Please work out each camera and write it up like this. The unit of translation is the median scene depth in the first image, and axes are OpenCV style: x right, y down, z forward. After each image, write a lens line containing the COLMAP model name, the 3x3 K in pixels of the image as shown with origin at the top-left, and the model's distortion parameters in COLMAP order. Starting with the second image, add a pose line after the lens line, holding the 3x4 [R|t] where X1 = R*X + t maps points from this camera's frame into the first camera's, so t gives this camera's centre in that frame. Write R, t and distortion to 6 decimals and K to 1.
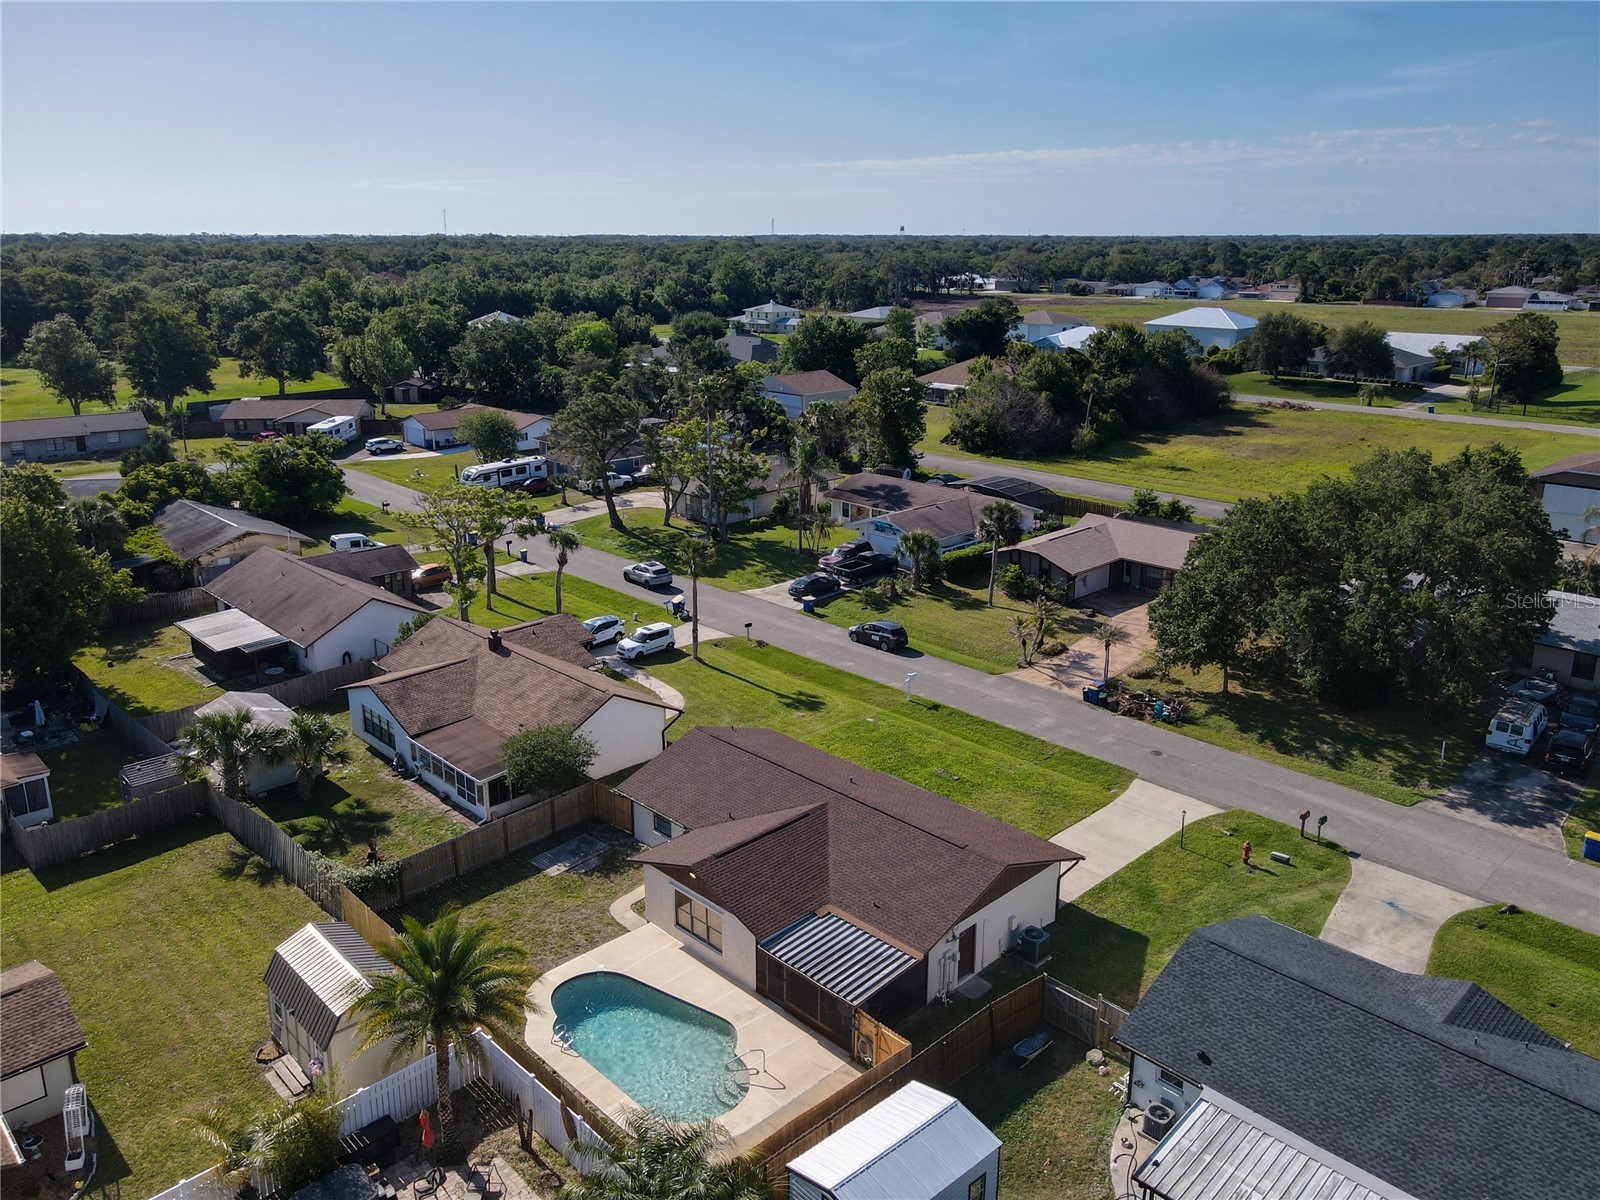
lens RADIAL K [[1178.0, 0, 830.6], [0, 1178.0, 595.1], [0, 0, 1]] dist [0.017075, 0.006309]
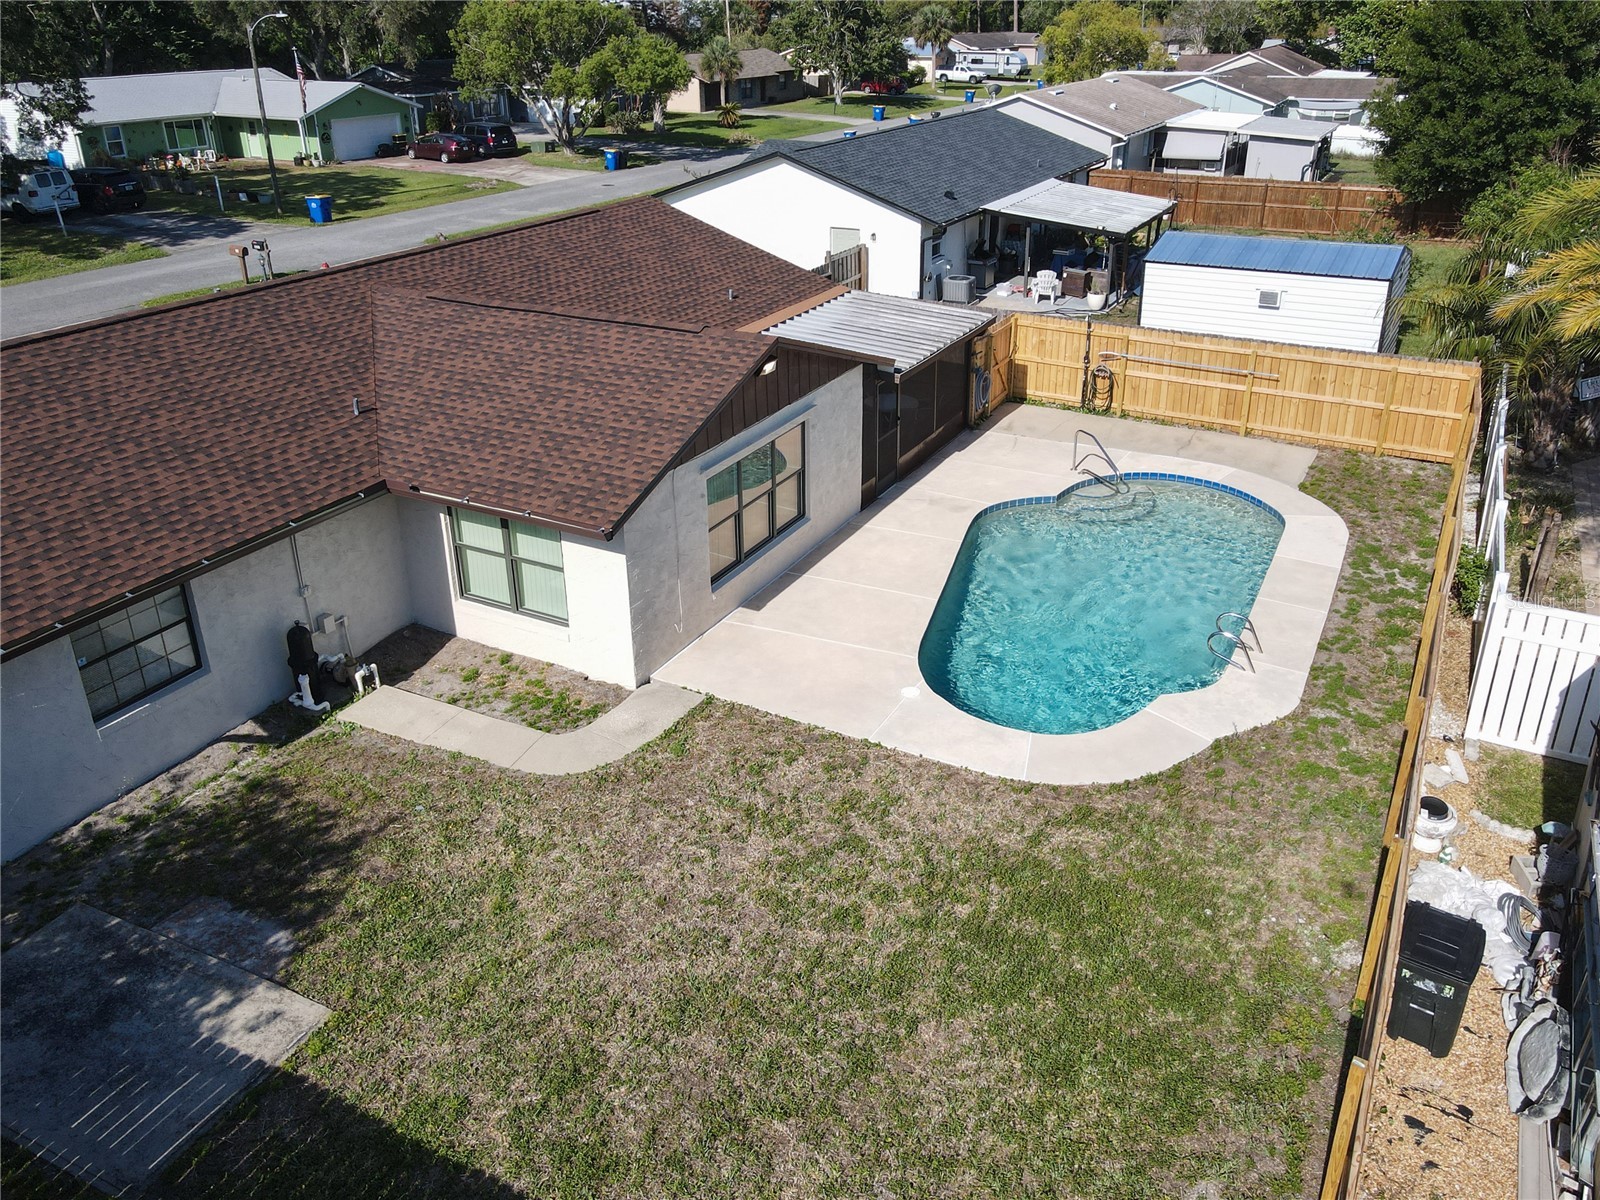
lens RADIAL K [[1208.9, 0, 825.7], [0, 1208.9, 557.1], [0, 0, 1]] dist [0.002324, 0.002906]
pose [[-0.296075, -0.409927, 0.862728, -0.356276], [0.277230, 0.827463, 0.488312, 0.084044], [-0.914047, 0.383752, -0.131347, 0.804298]]
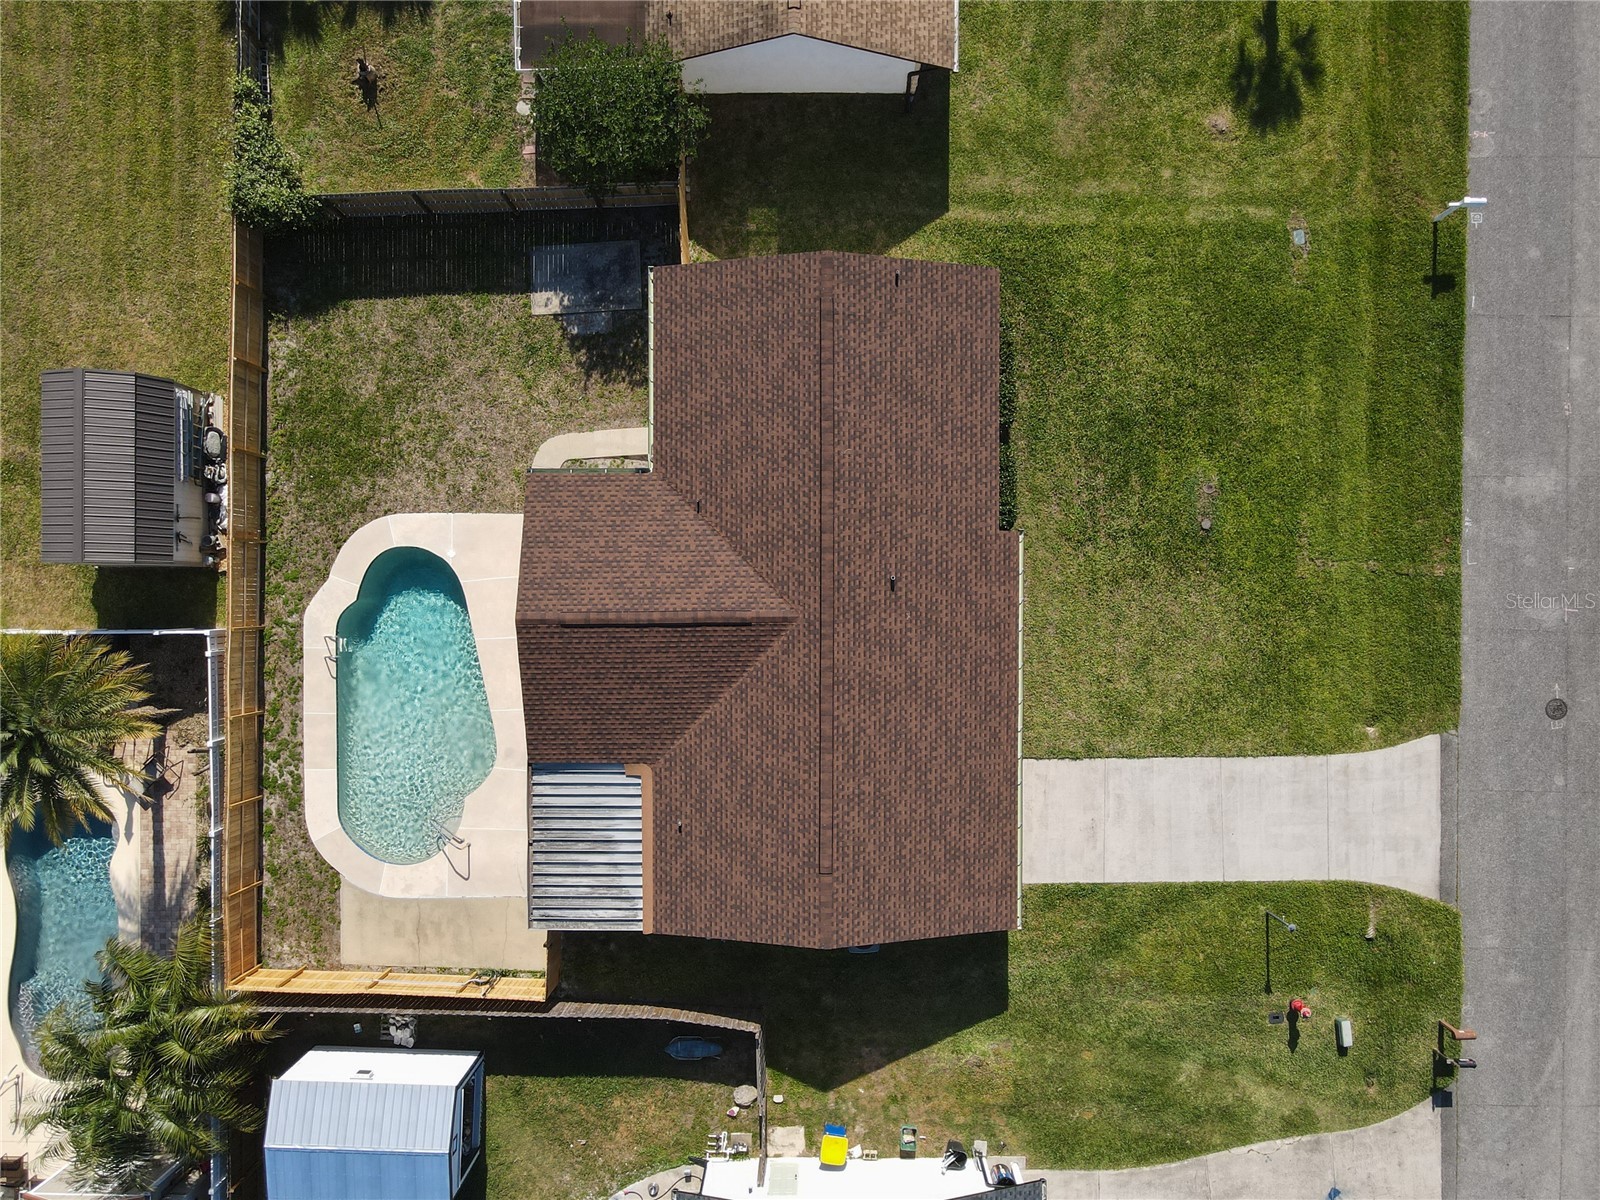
lens RADIAL K [[1164.6, 0, 837.7], [0, 1164.6, 599.3], [0, 0, 1]] dist [0.019413, 0.001251]
pose [[0.701054, 0.713040, 0.009821, -0.000572], [-0.209397, 0.192673, 0.958660, -0.363370], [0.681671, -0.674130, 0.284383, 0.713822]]
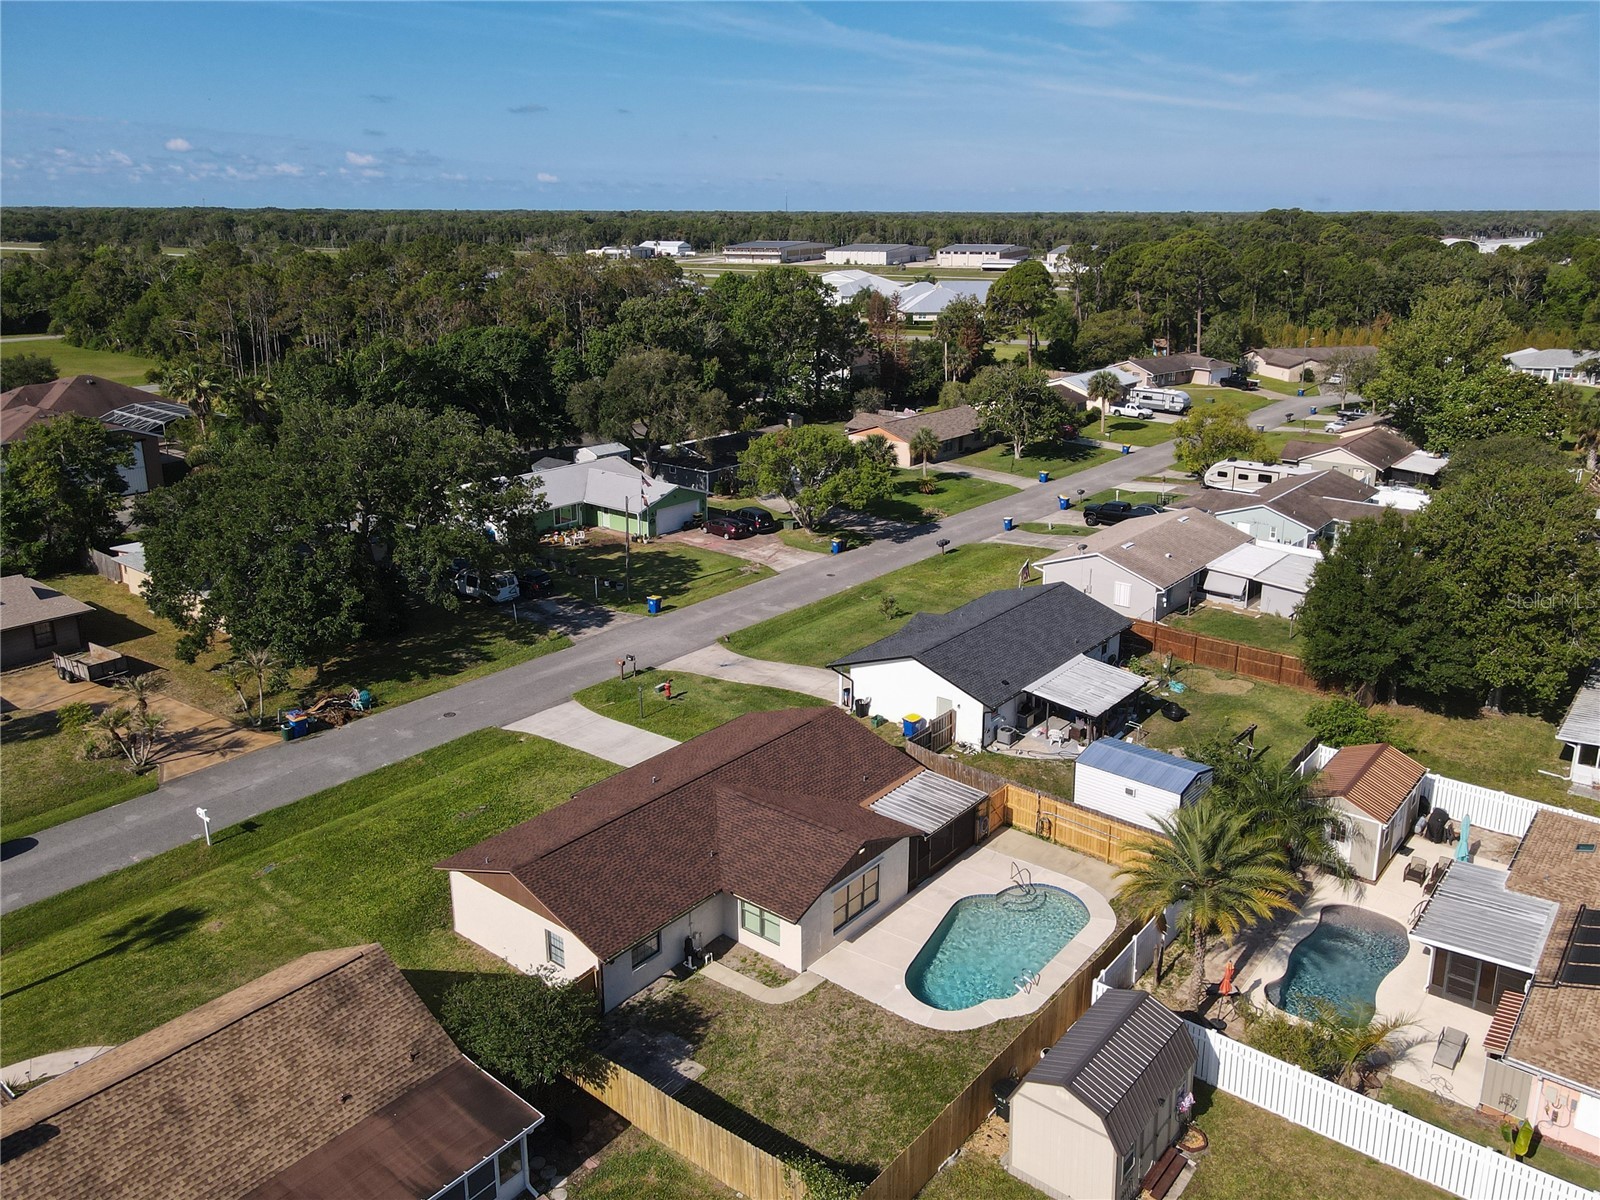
lens RADIAL K [[1191.1, 0, 819.6], [0, 1191.1, 577.9], [0, 0, 1]] dist [-0.002067, 0.056891]
pose [[-0.101399, -0.297682, 0.949265, -0.745133], [0.291038, 0.903562, 0.314439, -0.216190], [-0.951323, 0.308156, -0.004983, 0.737512]]
